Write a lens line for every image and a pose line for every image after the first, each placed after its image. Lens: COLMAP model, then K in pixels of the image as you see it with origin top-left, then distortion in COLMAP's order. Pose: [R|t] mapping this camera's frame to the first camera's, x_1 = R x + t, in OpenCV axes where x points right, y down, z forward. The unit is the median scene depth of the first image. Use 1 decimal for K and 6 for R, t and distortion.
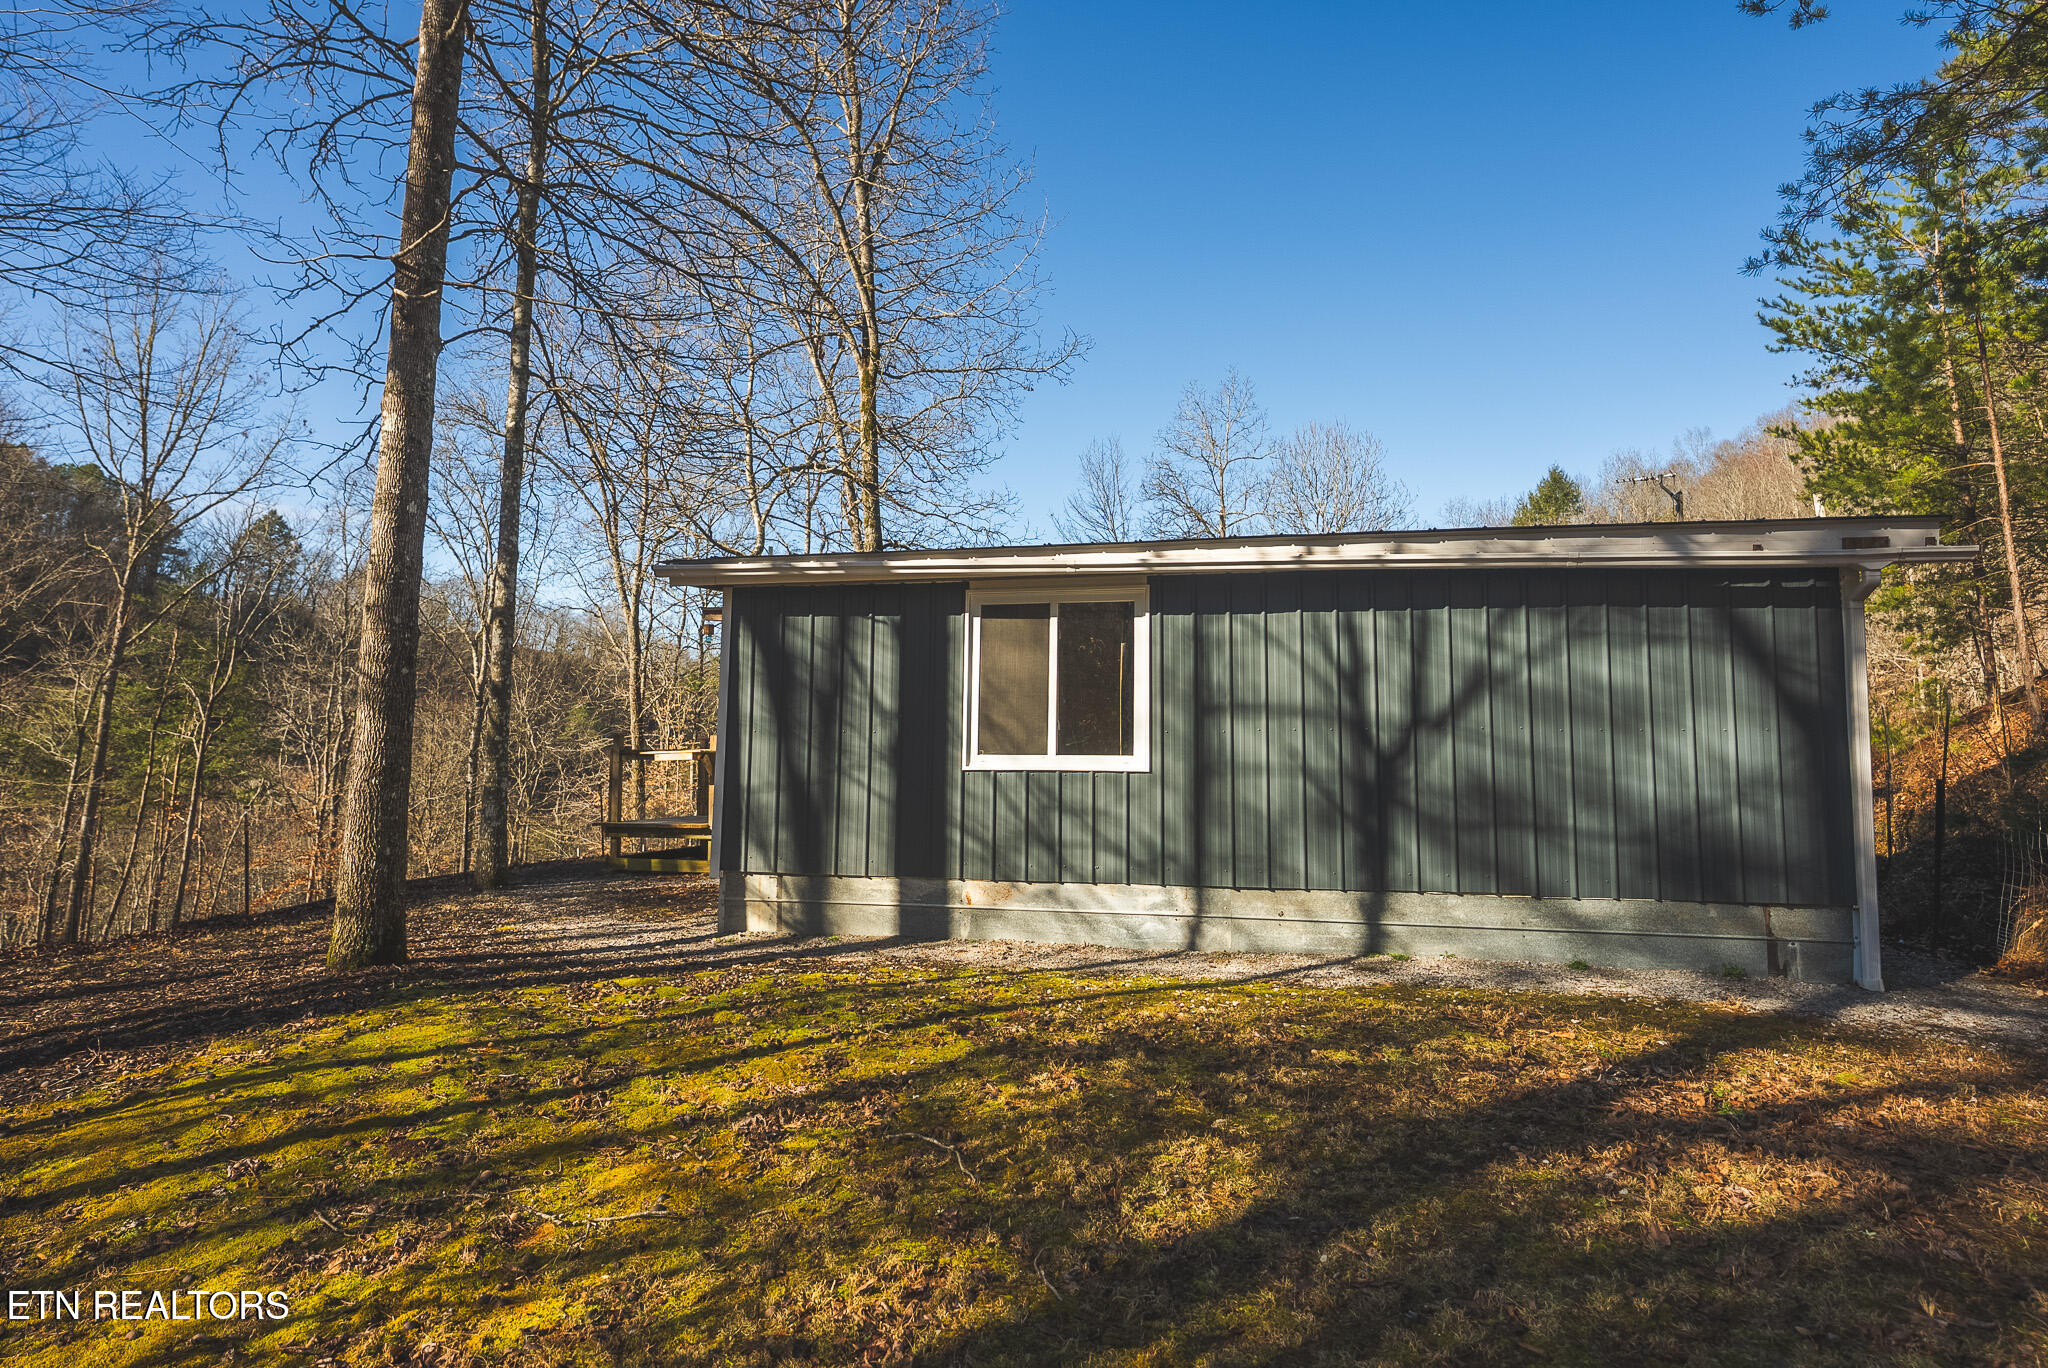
lens RADIAL K [[1053.9, 0, 1024.0], [0, 1053.9, 684.0], [0, 0, 1]] dist [0.019476, 0.000036]
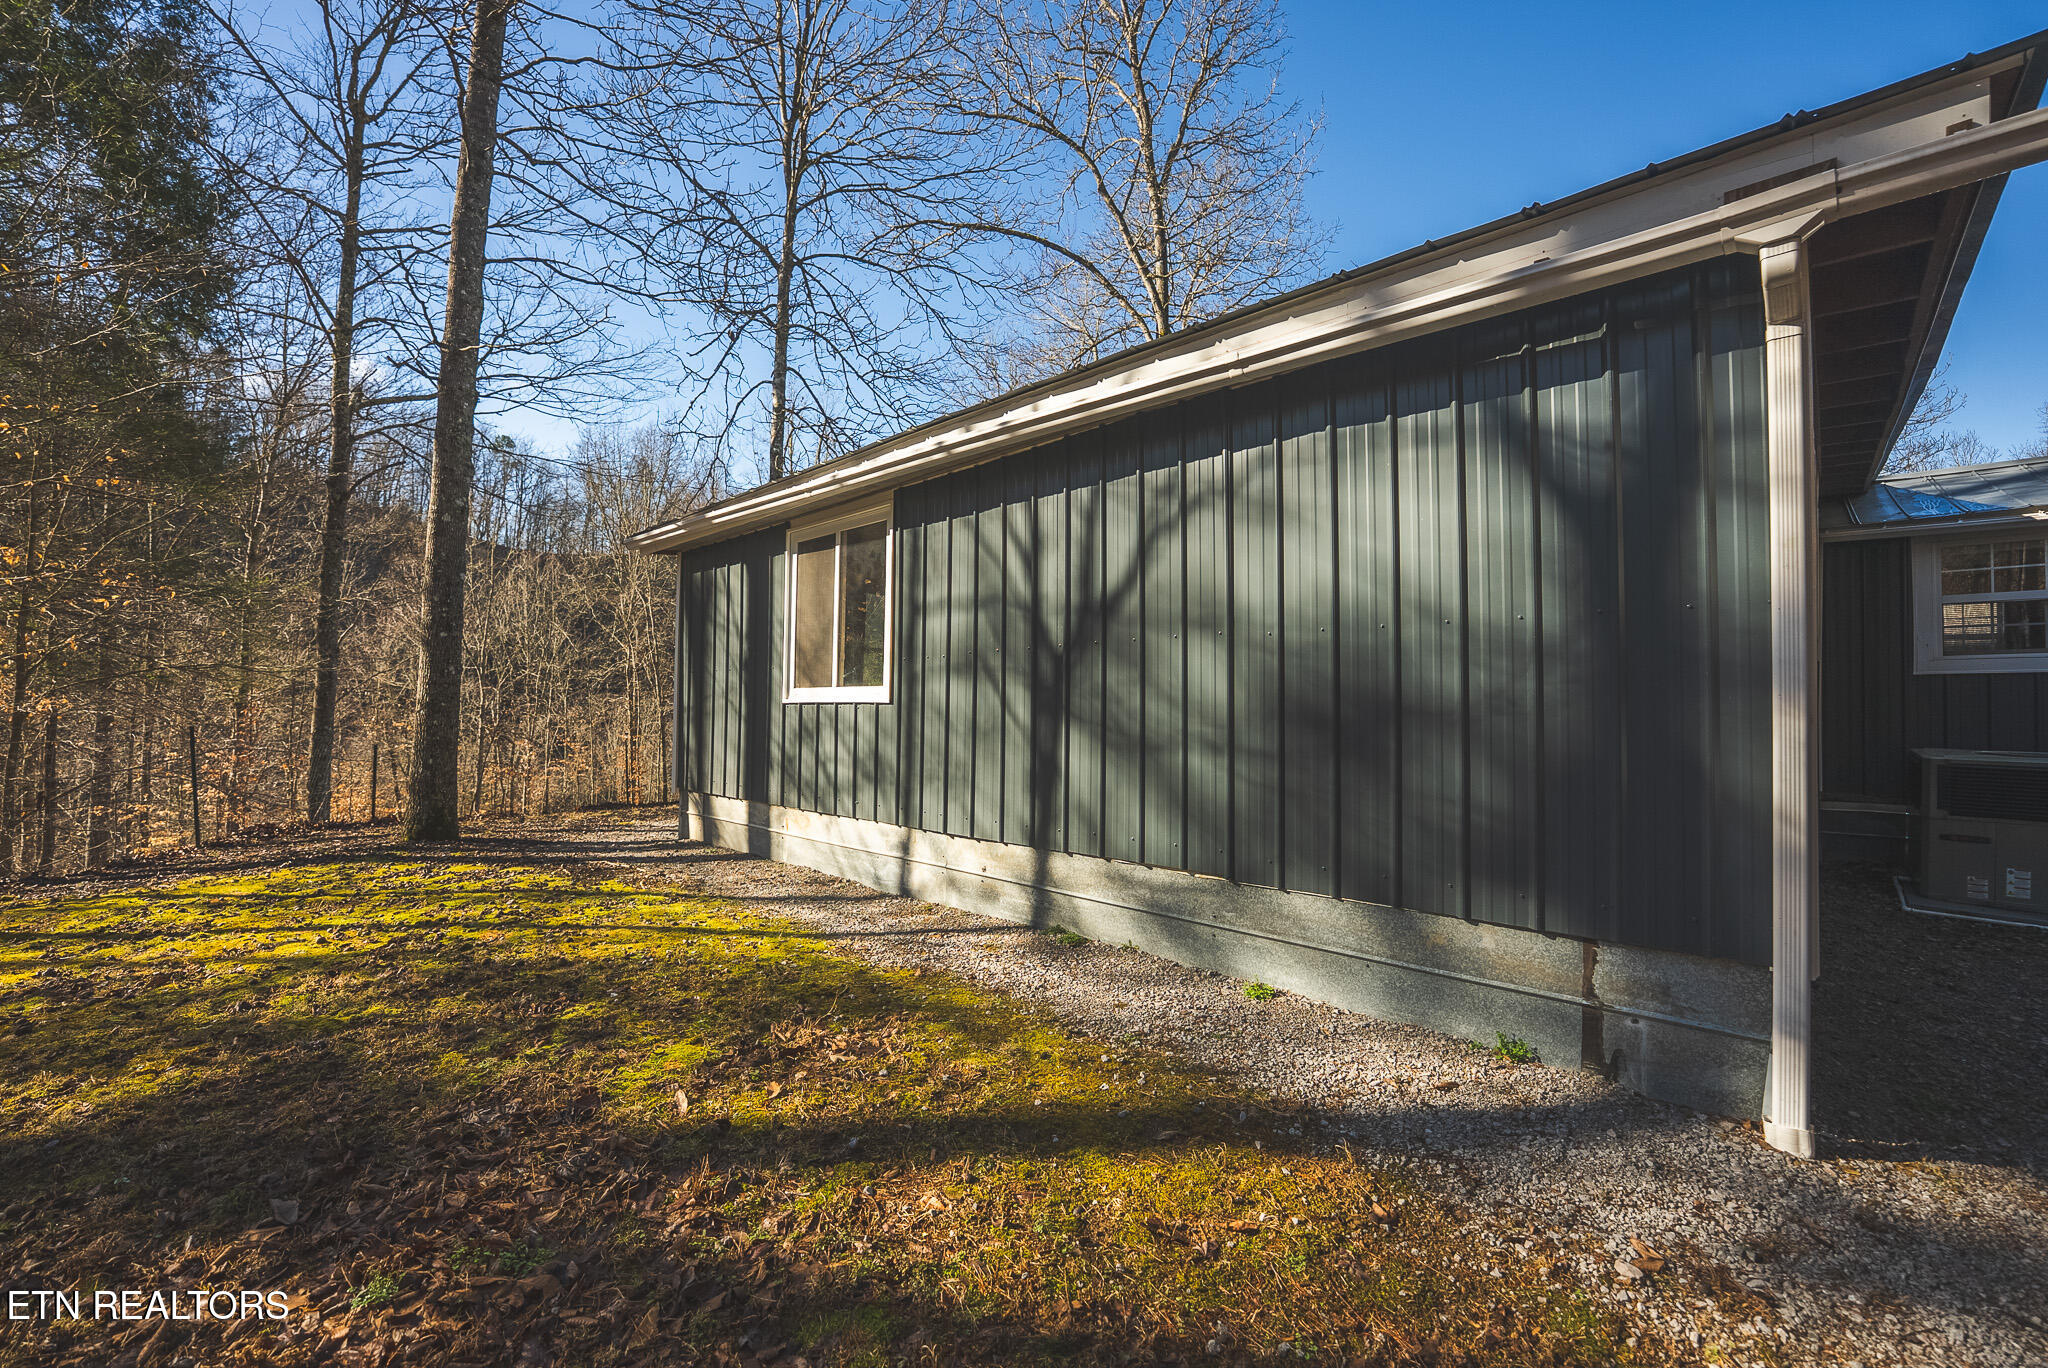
lens RADIAL K [[843.5, 0, 1031.9], [0, 843.5, 686.7], [0, 0, 1]] dist [-0.027472, 0.003270]
pose [[0.841665, -0.018104, -0.539697, 0.600590], [0.048740, 0.997905, 0.042536, 0.042131], [0.537797, -0.062106, 0.840784, 0.441046]]
